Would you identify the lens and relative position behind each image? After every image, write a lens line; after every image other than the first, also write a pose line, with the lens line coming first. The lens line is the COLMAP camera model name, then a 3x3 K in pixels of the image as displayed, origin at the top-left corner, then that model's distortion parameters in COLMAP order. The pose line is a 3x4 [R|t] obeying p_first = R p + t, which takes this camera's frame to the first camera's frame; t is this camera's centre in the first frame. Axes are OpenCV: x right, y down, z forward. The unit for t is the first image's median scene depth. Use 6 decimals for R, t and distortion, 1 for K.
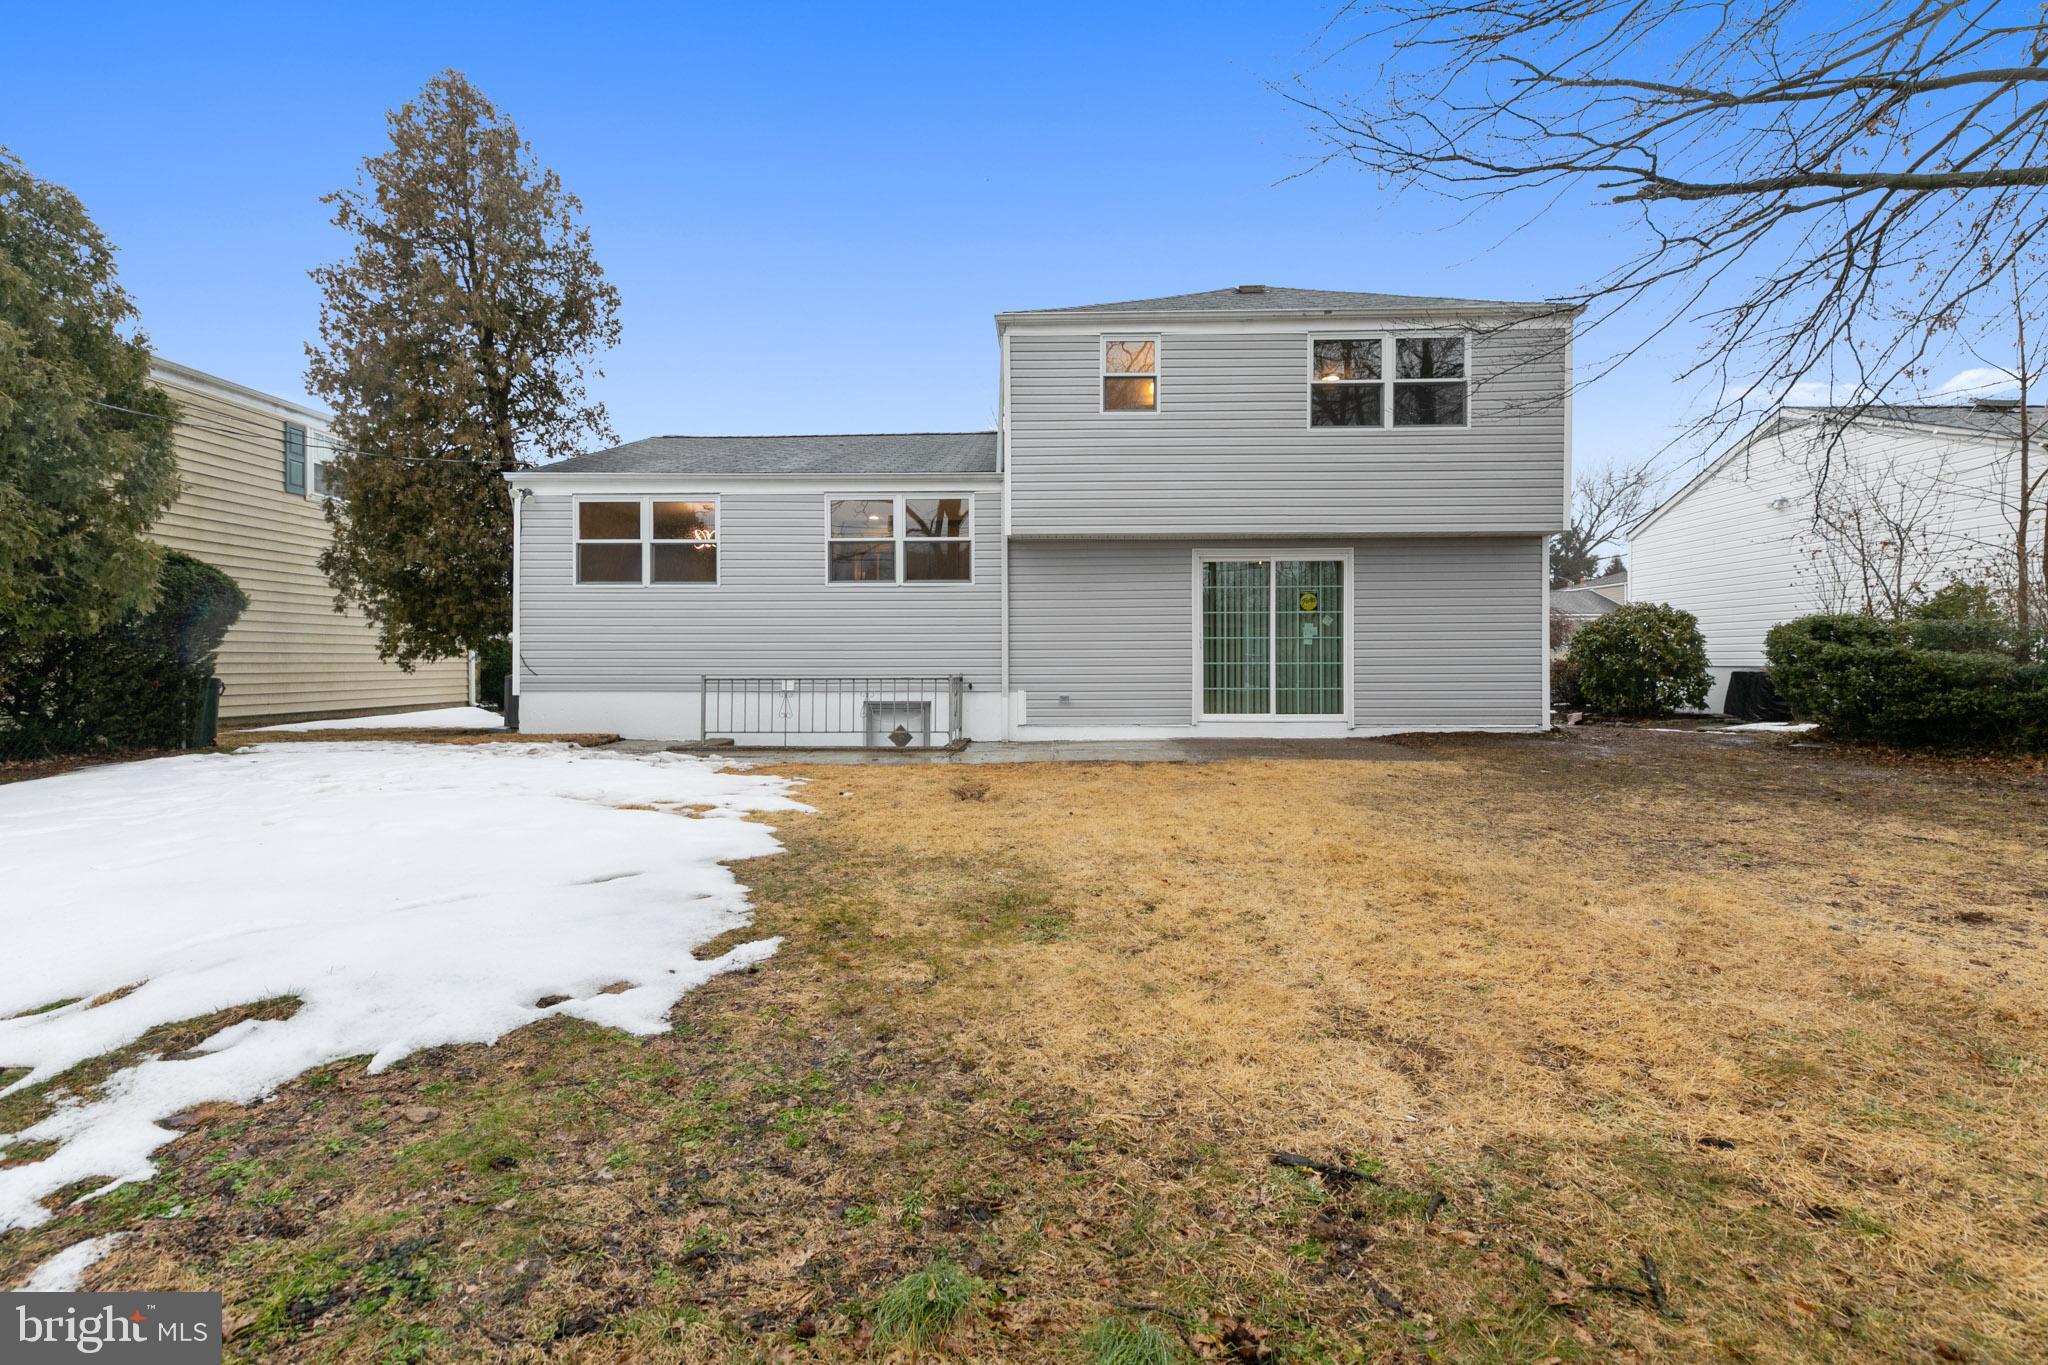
lens RADIAL K [[913.6, 0, 1025.6], [0, 913.6, 661.8], [0, 0, 1]] dist [0.002100, 0.000552]
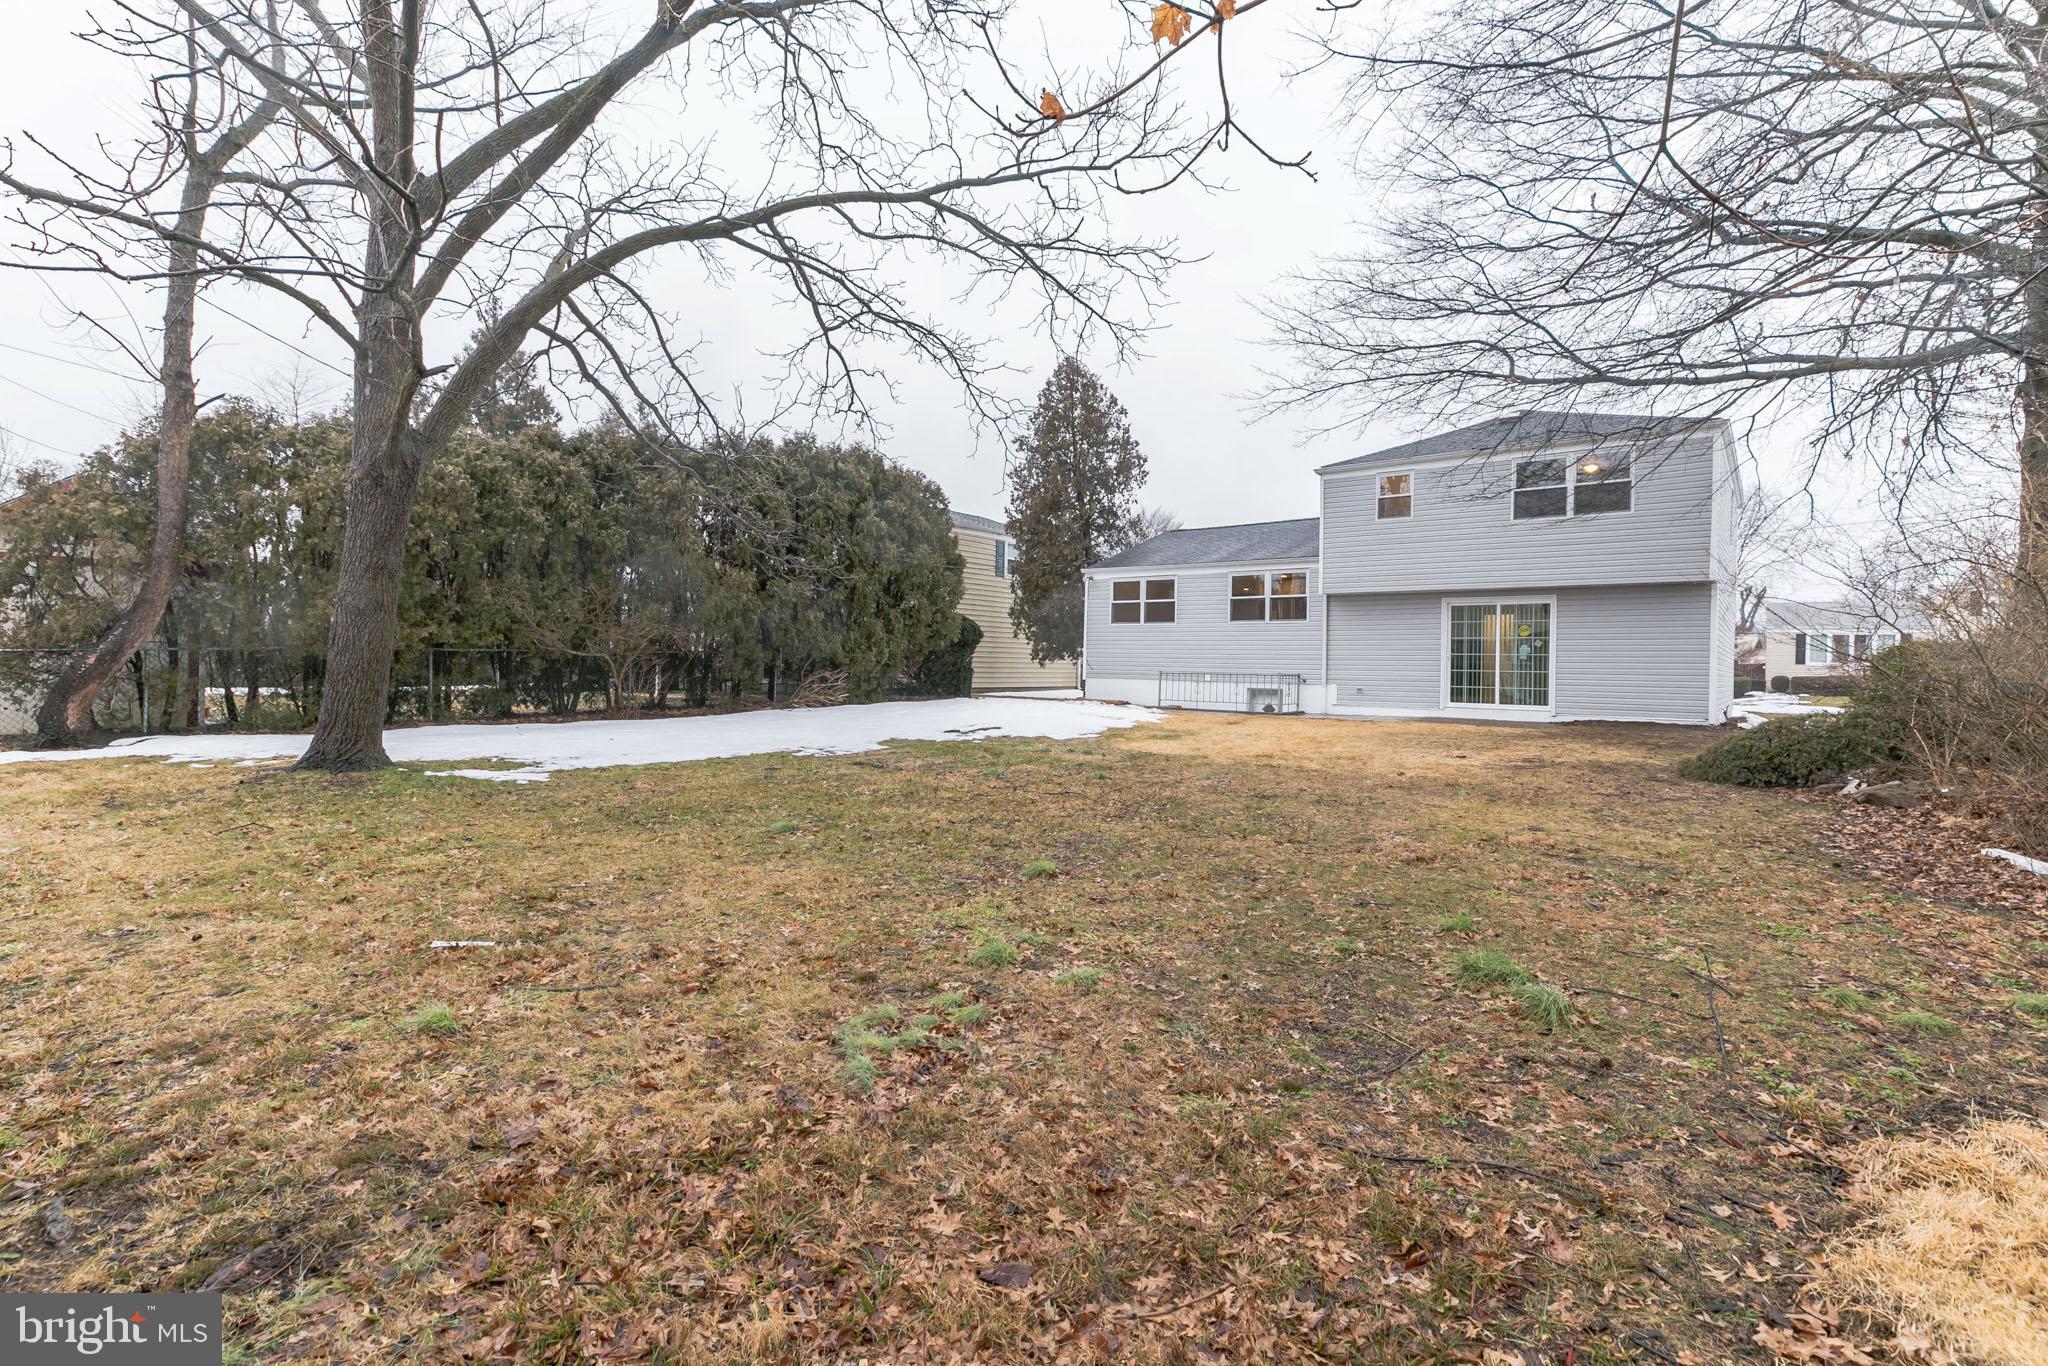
lens RADIAL K [[913.6, 0, 1025.6], [0, 913.6, 662.3], [0, 0, 1]] dist [0.002100, 0.000552]
pose [[0.802125, 0.015338, -0.596959, 0.543950], [-0.020612, 0.999786, -0.002008, 0.005995], [0.596800, 0.013915, 0.802269, -0.696728]]
